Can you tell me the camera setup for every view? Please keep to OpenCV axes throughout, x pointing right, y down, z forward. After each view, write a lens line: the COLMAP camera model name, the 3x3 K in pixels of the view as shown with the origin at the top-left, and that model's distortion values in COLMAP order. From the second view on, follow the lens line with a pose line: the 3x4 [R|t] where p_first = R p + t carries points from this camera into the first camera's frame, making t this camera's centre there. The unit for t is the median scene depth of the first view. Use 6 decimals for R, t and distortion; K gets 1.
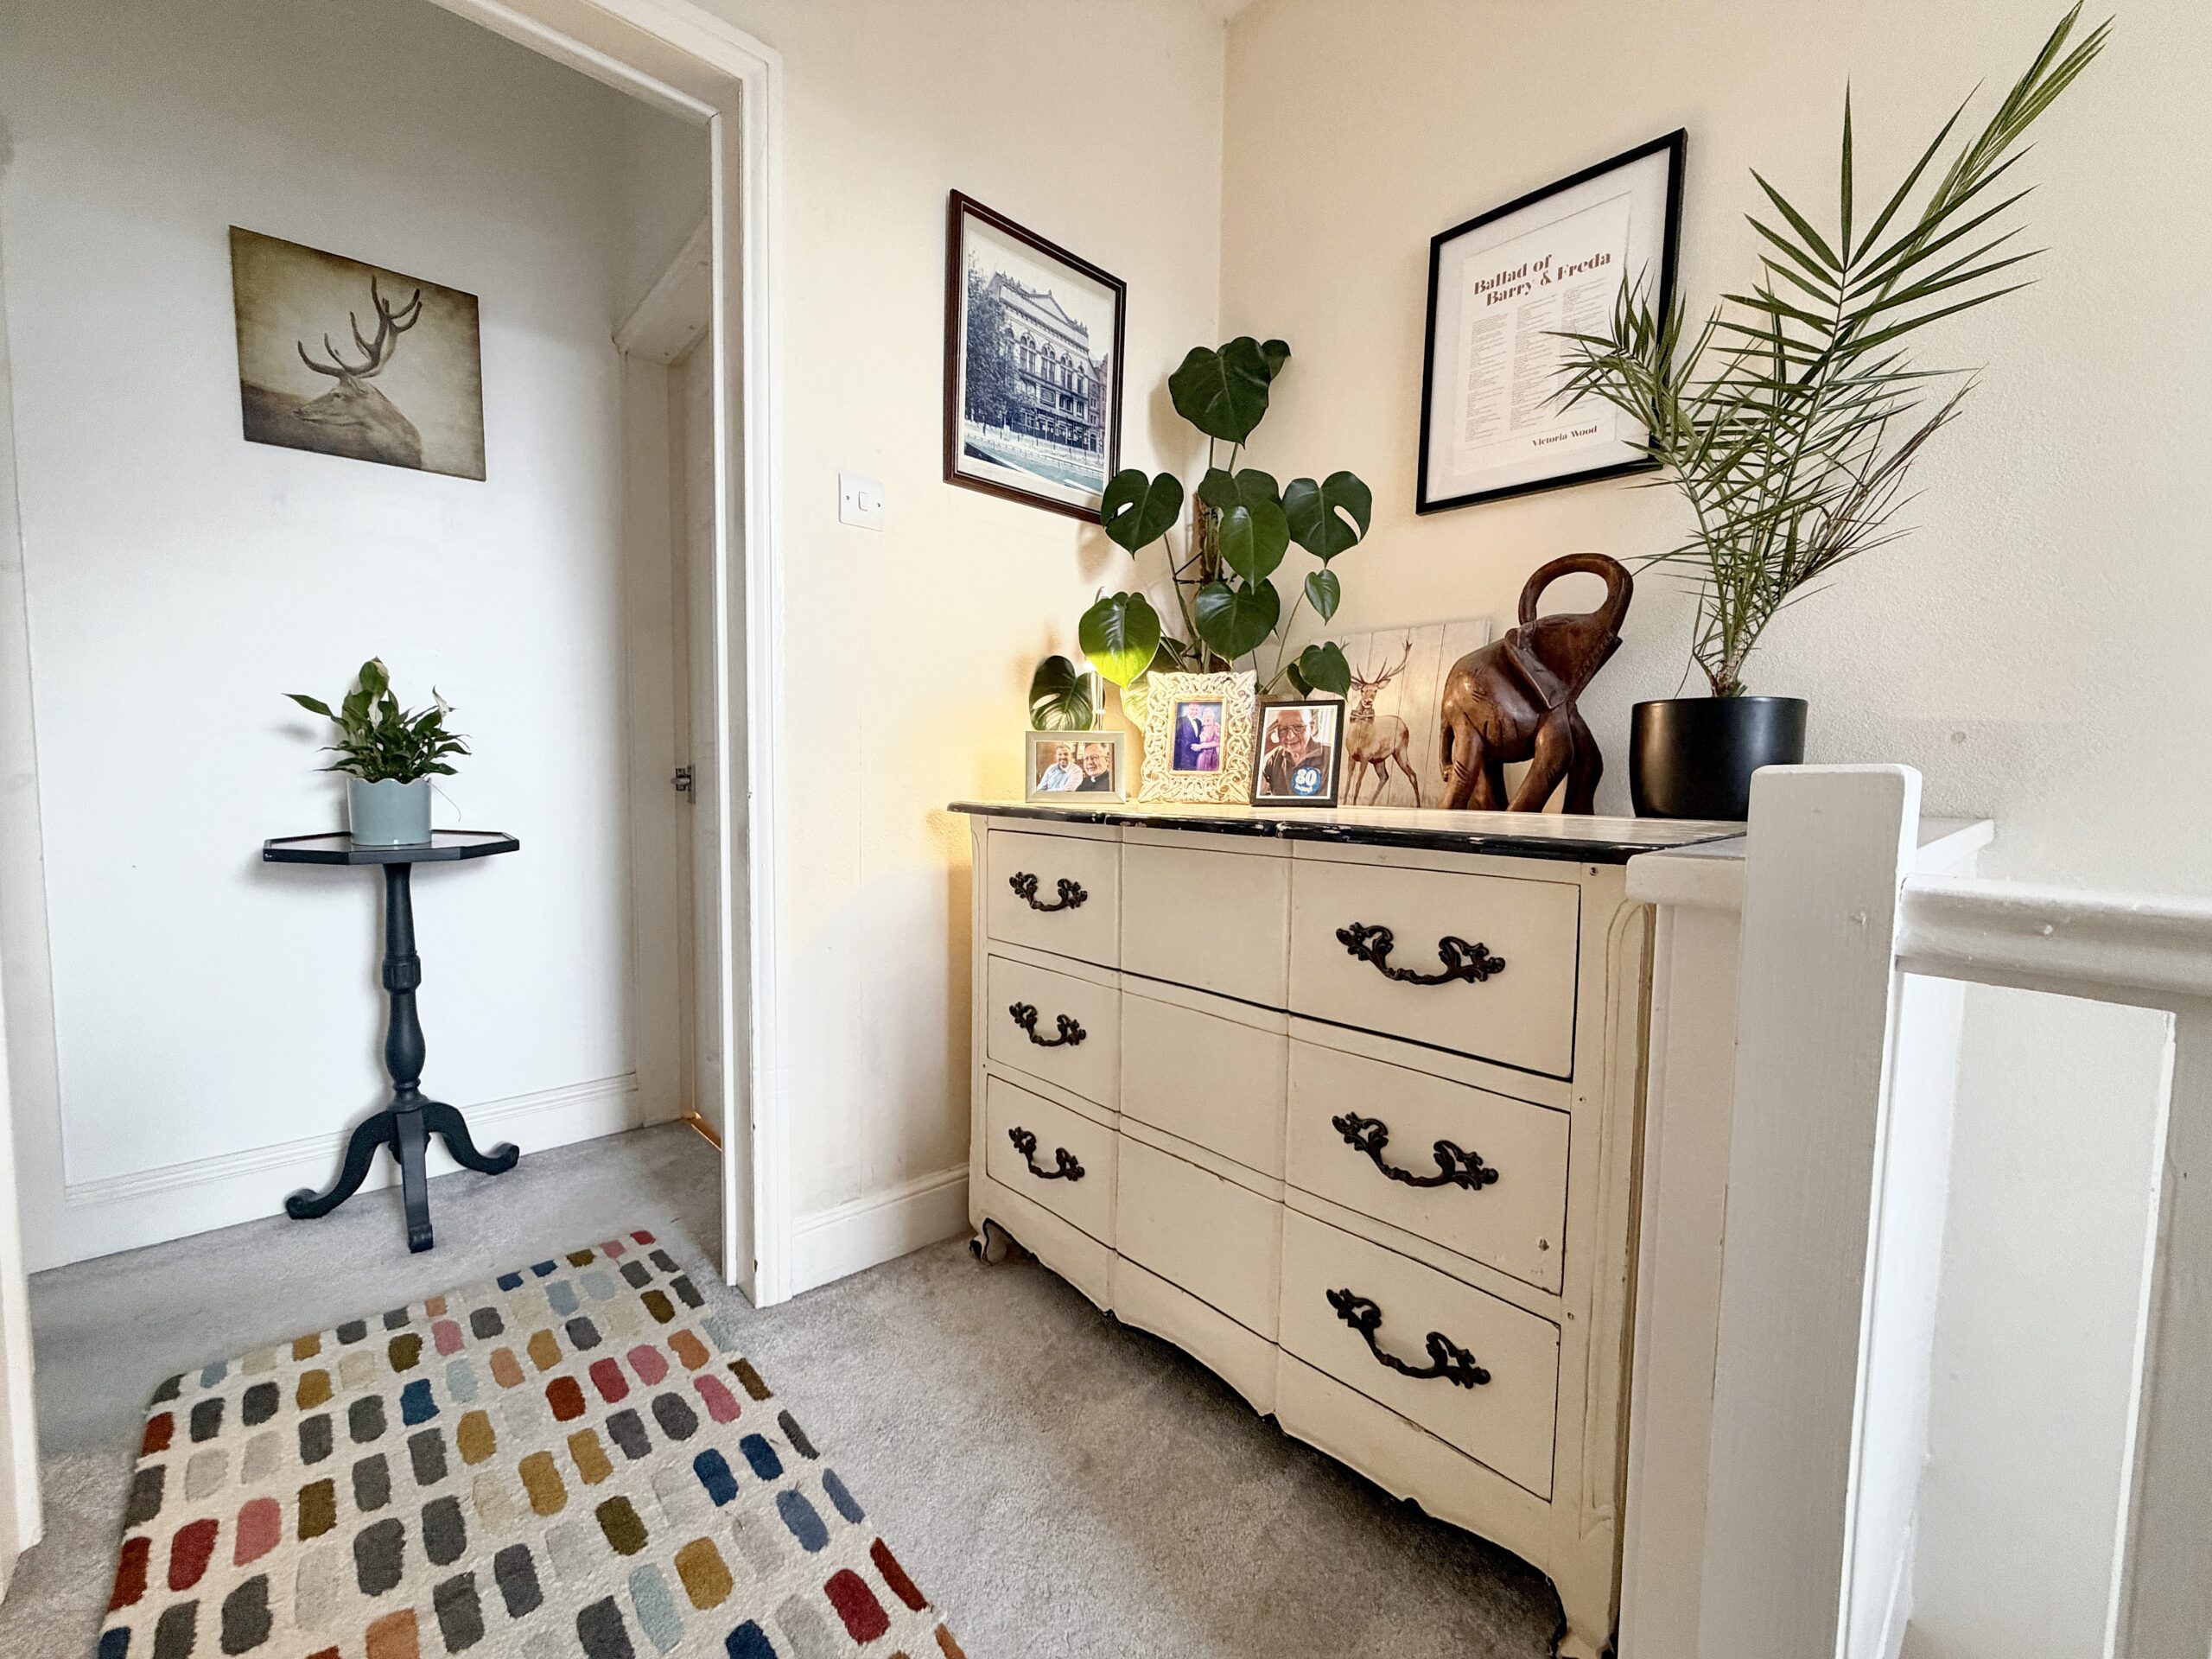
lens RADIAL K [[882.3, 0, 1099.1], [0, 882.3, 826.9], [0, 0, 1]] dist [0.000118, -0.001101]
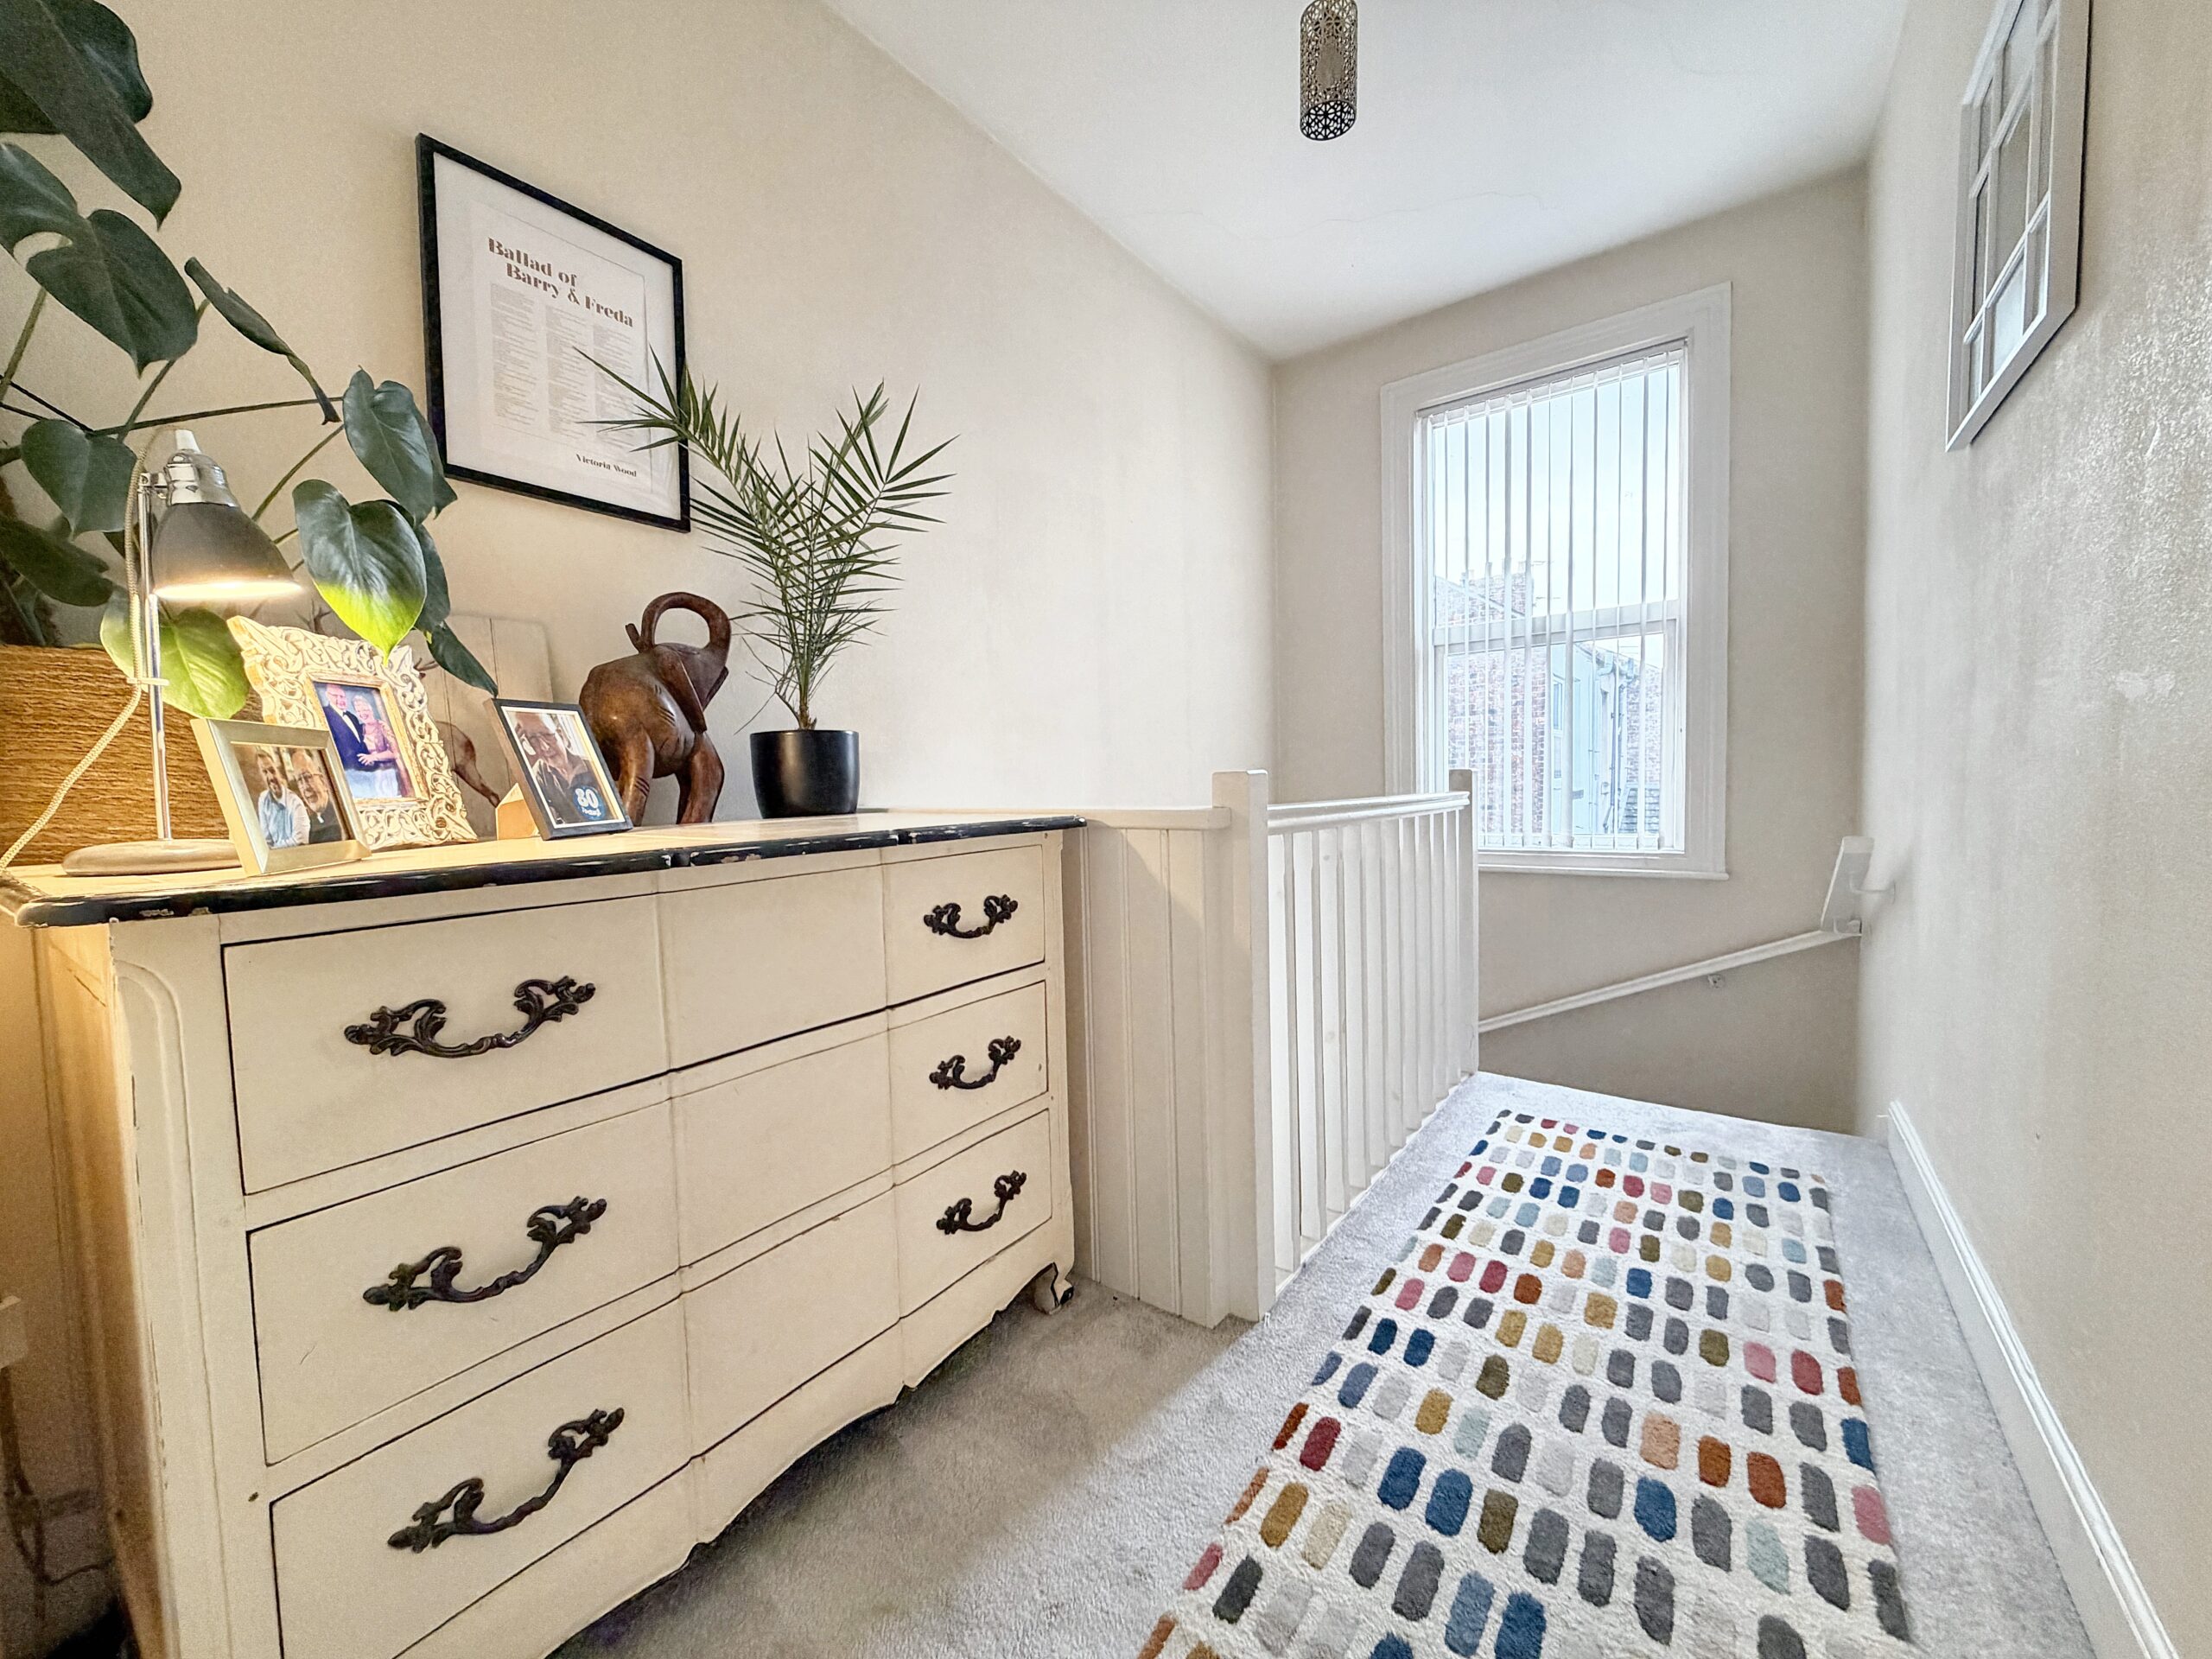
lens RADIAL K [[882.3, 0, 1098.6], [0, 882.3, 831.3], [0, 0, 1]] dist [0.000118, -0.001101]
pose [[-0.196396, -0.066295, 0.978281, -0.678410], [0.087592, 0.992537, 0.084845, -0.056130], [-0.976604, 0.102352, -0.189123, 0.722701]]
